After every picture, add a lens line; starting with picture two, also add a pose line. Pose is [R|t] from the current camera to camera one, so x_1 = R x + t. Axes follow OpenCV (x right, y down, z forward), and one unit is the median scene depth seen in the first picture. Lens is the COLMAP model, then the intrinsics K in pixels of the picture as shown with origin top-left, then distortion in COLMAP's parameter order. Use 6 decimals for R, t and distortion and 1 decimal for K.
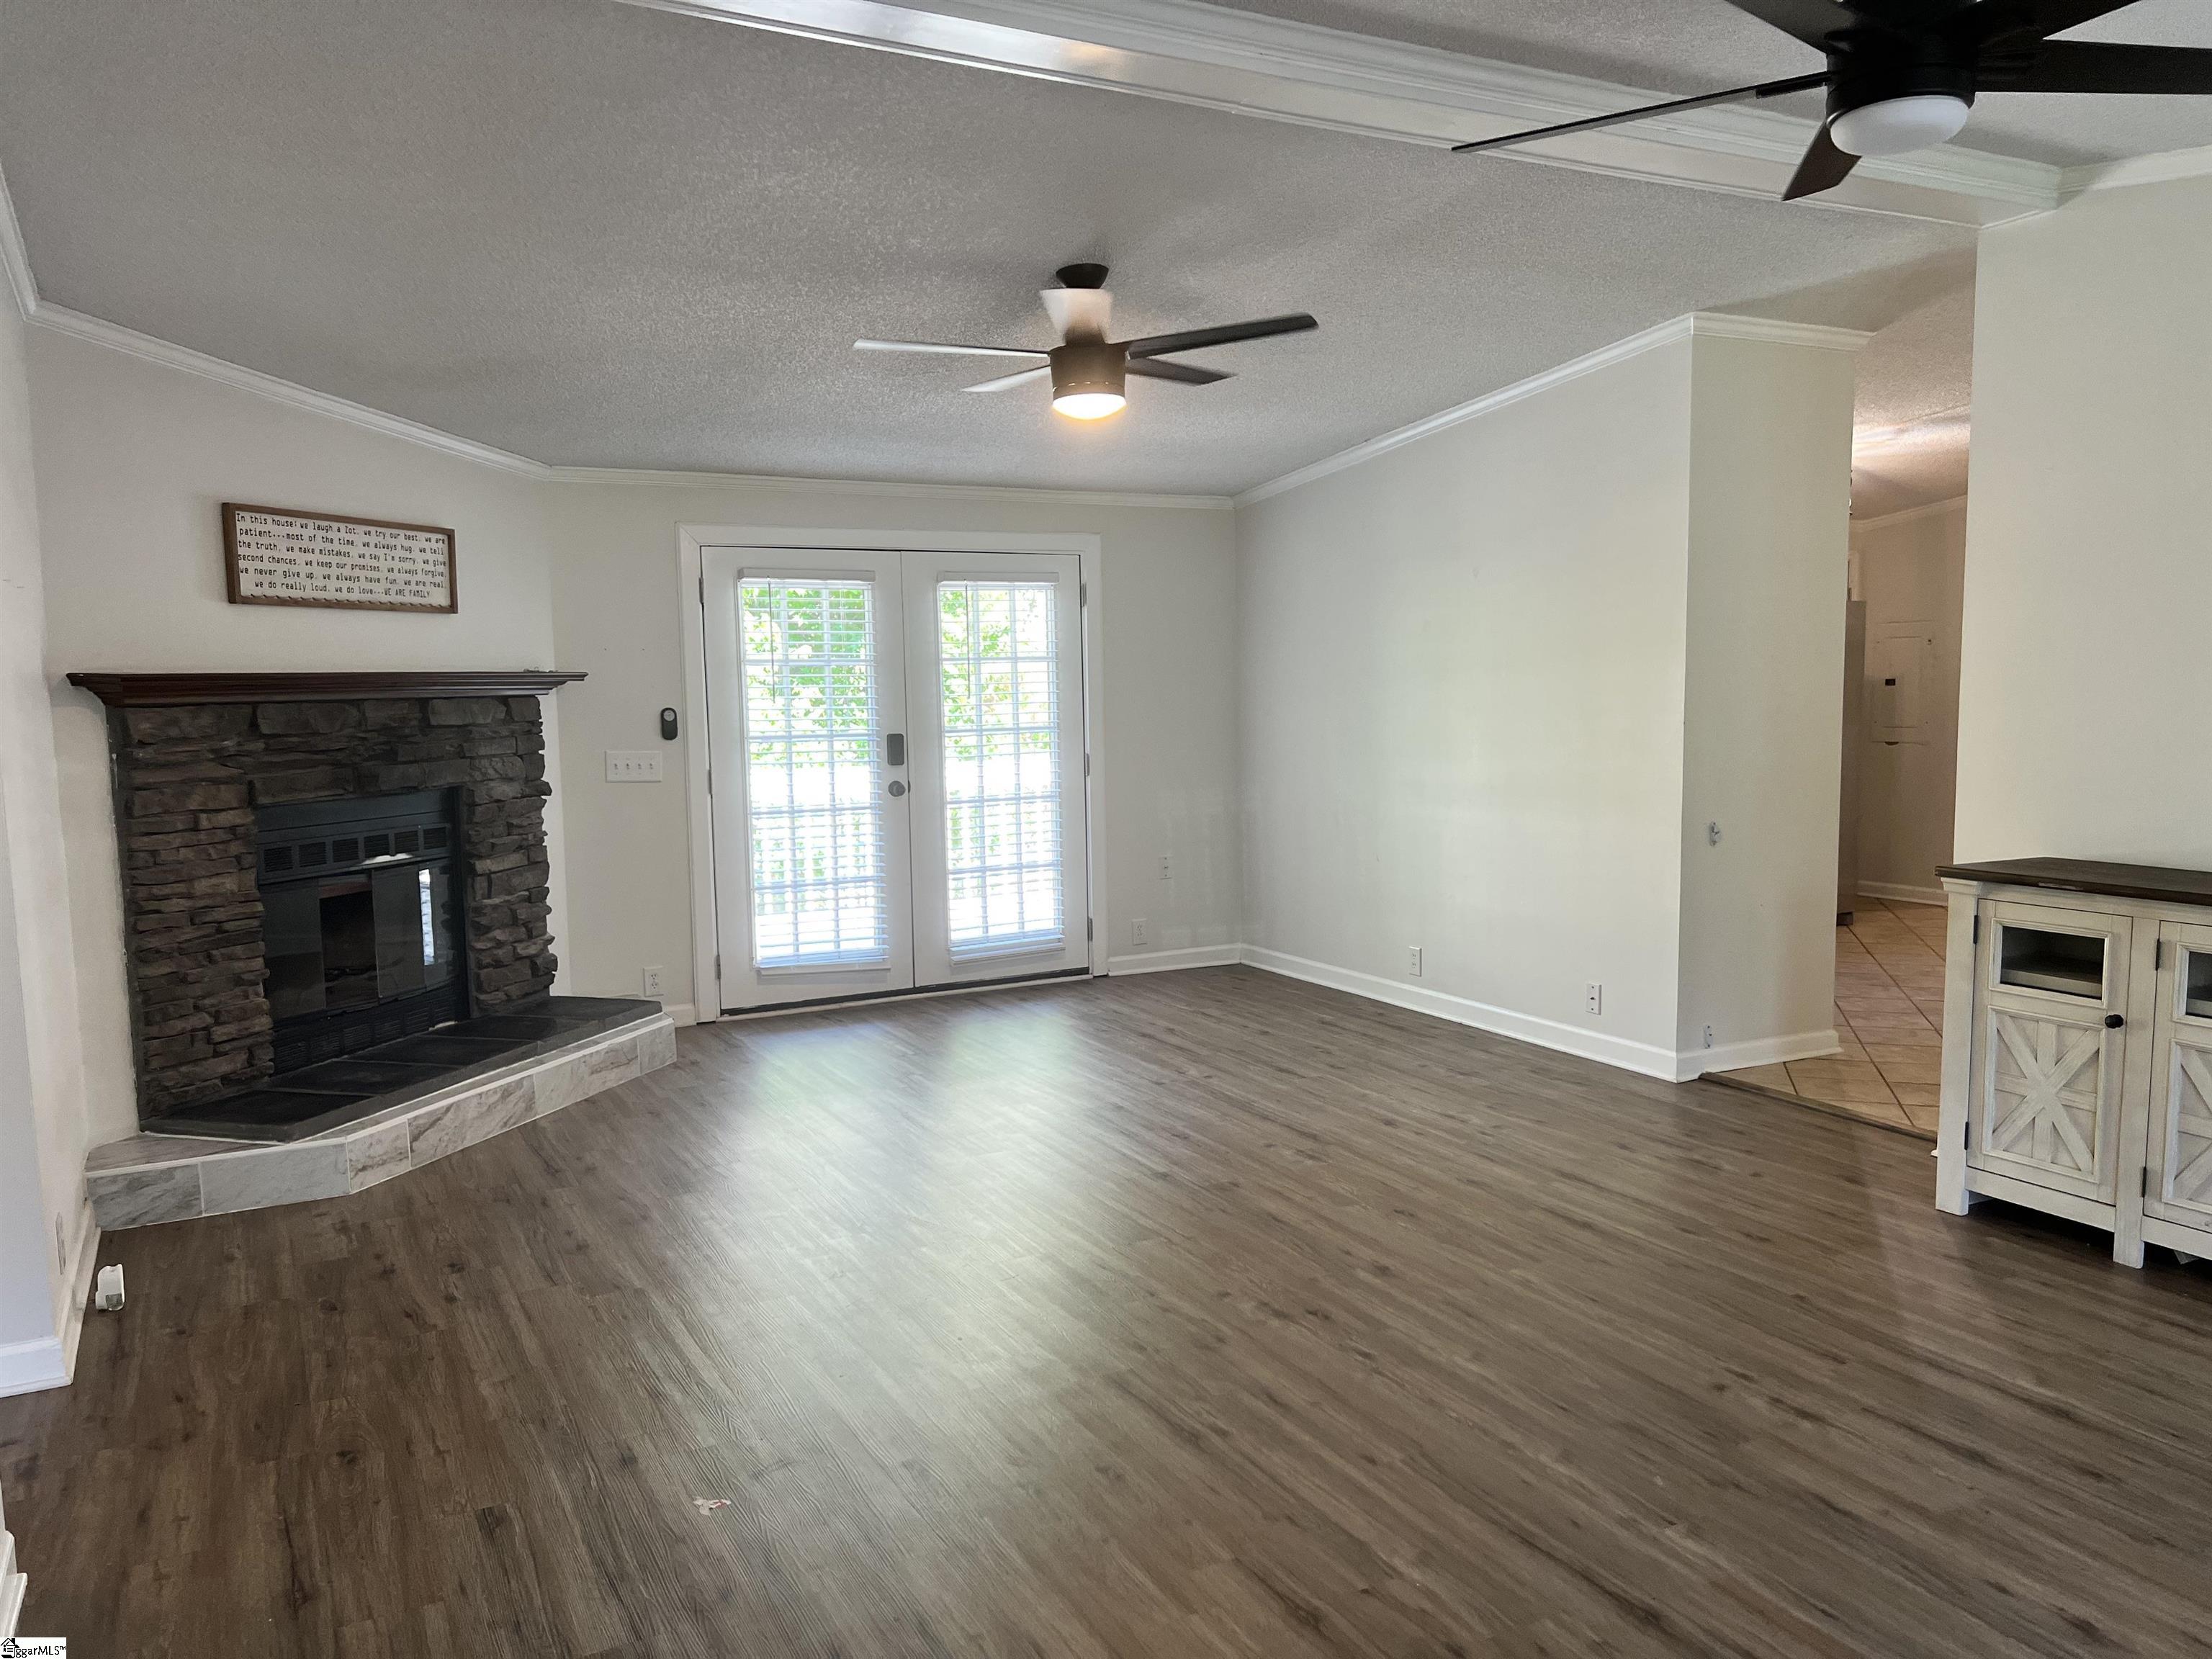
lens RADIAL K [[1662.2, 0, 1128.3], [0, 1662.2, 843.2], [0, 0, 1]] dist [0.064811, -0.070488]
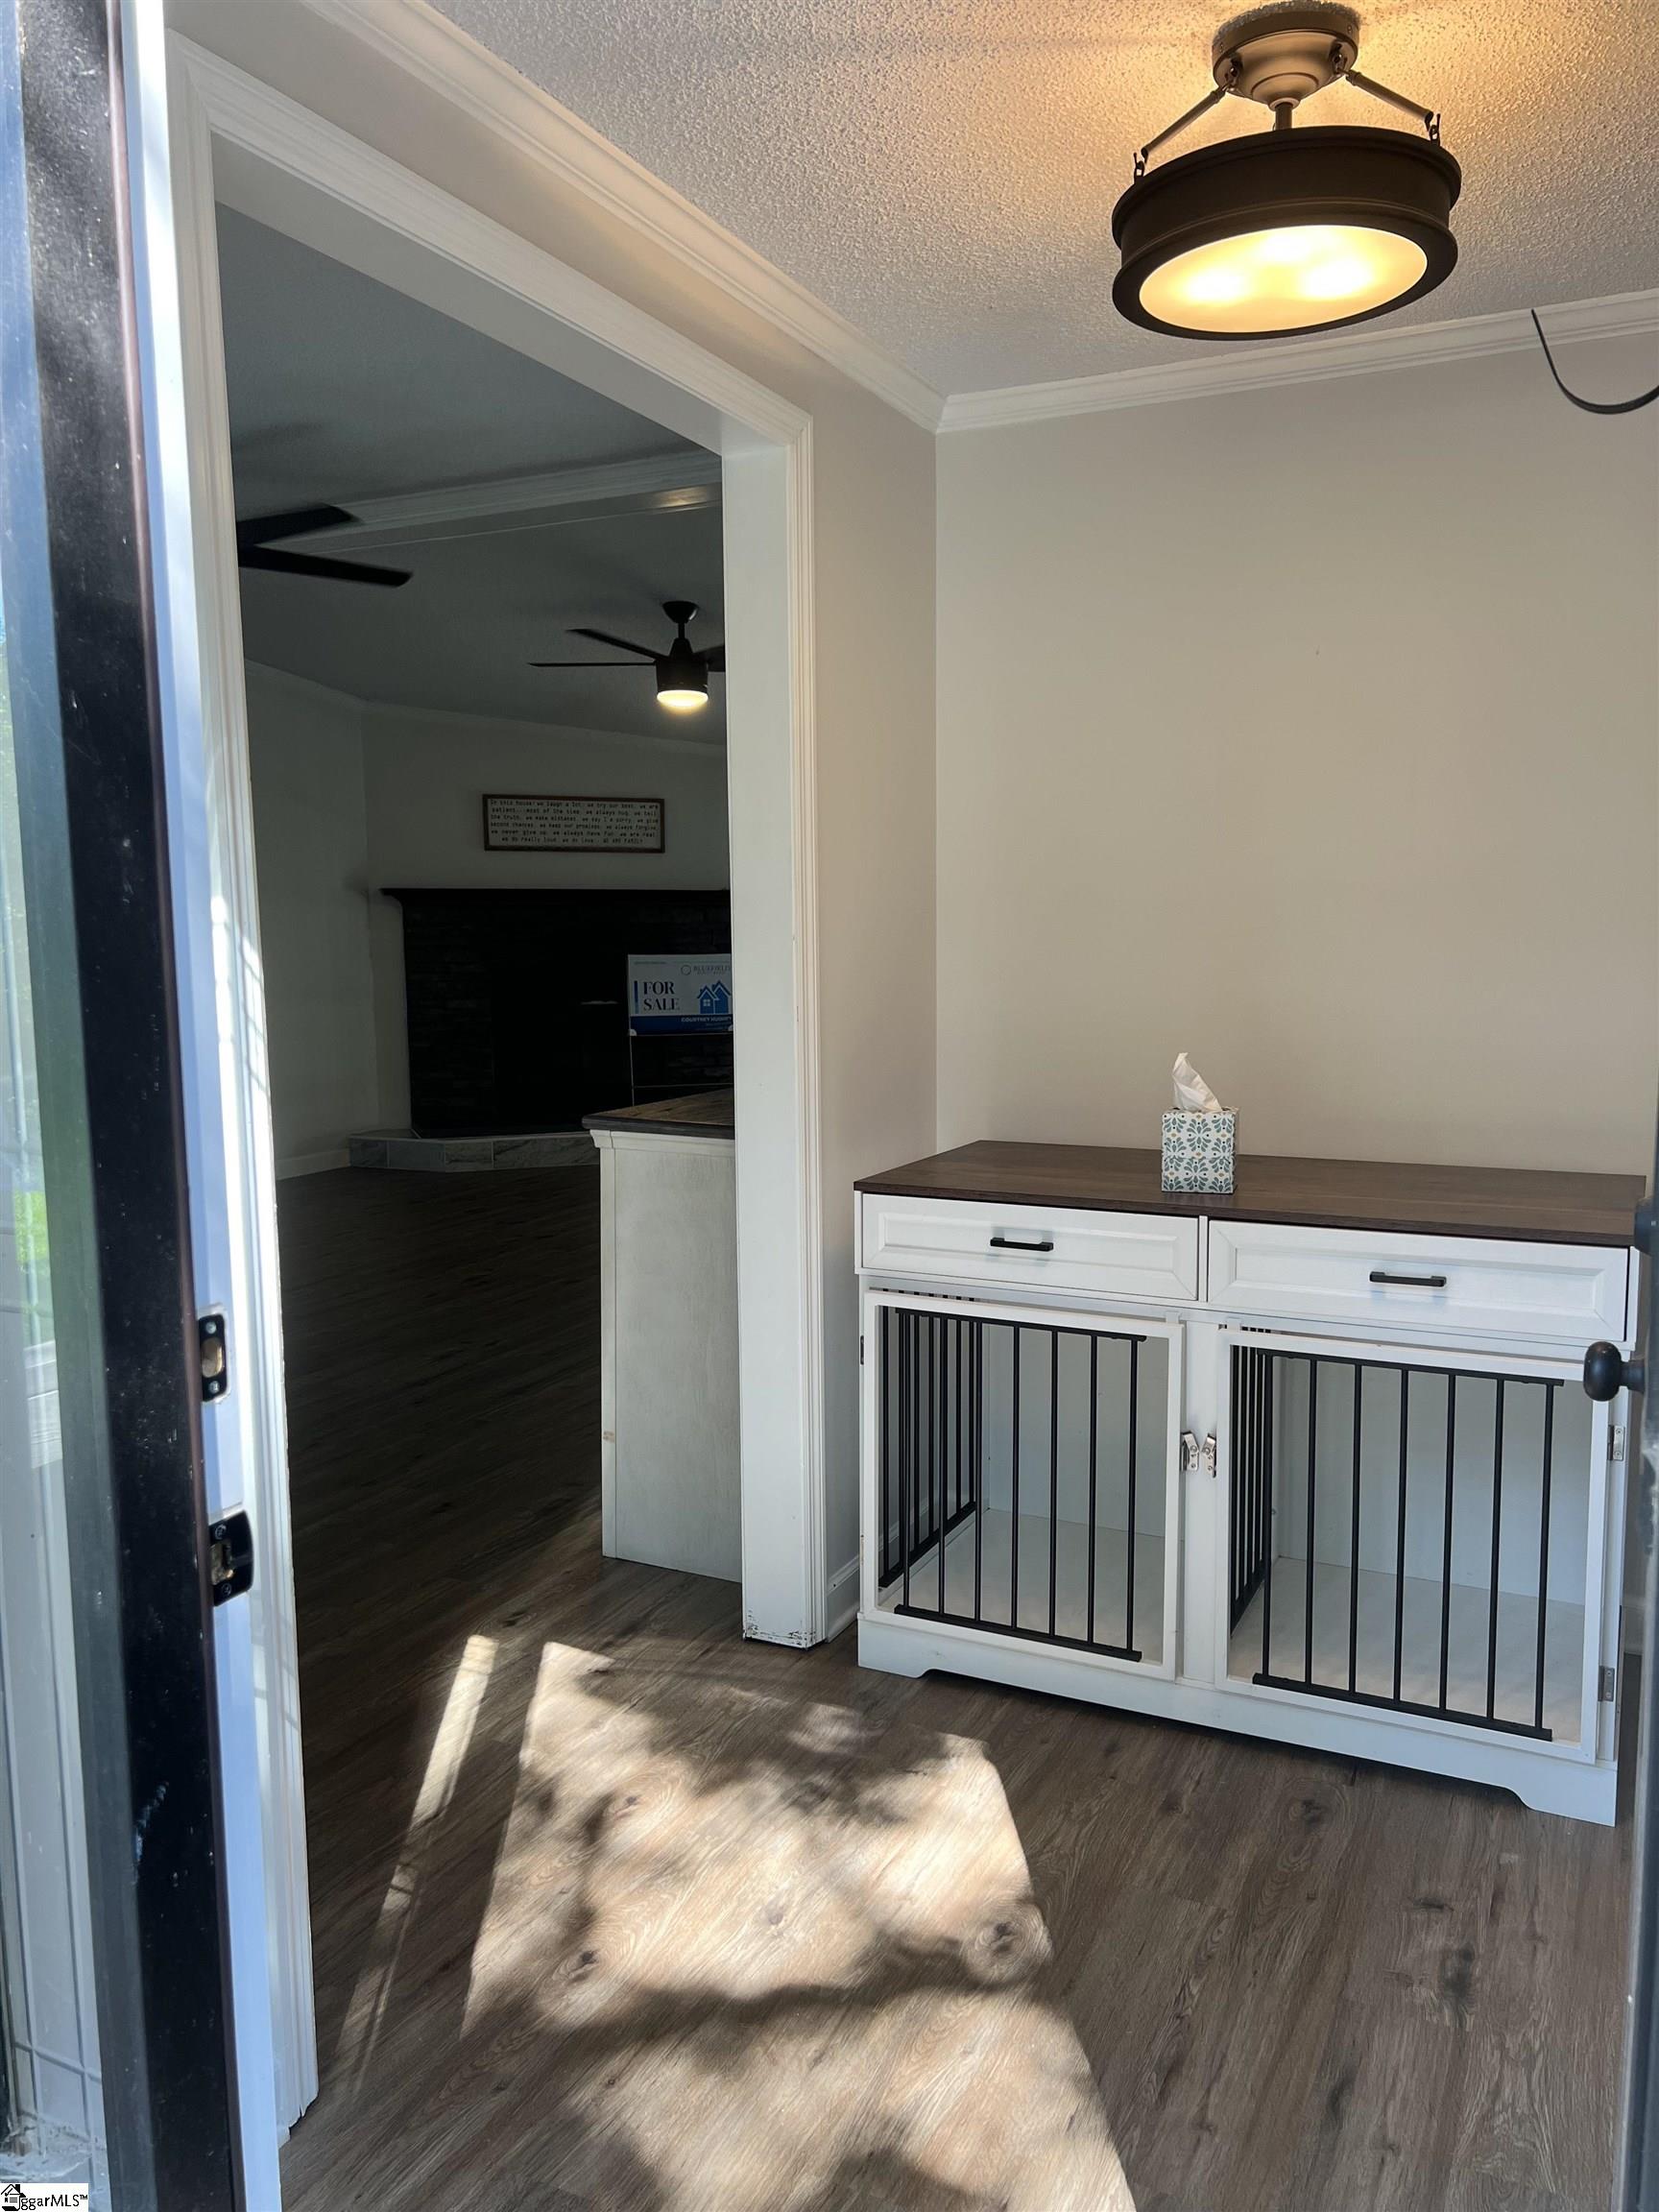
lens RADIAL K [[1662.2, 0, 822.4], [0, 1662.2, 1112.8], [0, 0, 1]] dist [0.064811, -0.070488]
pose [[0.591728, 0.102256, -0.799626, 1.144989], [-0.085198, 0.994300, 0.064104, -0.007144], [0.801623, 0.030195, 0.597067, 0.223762]]
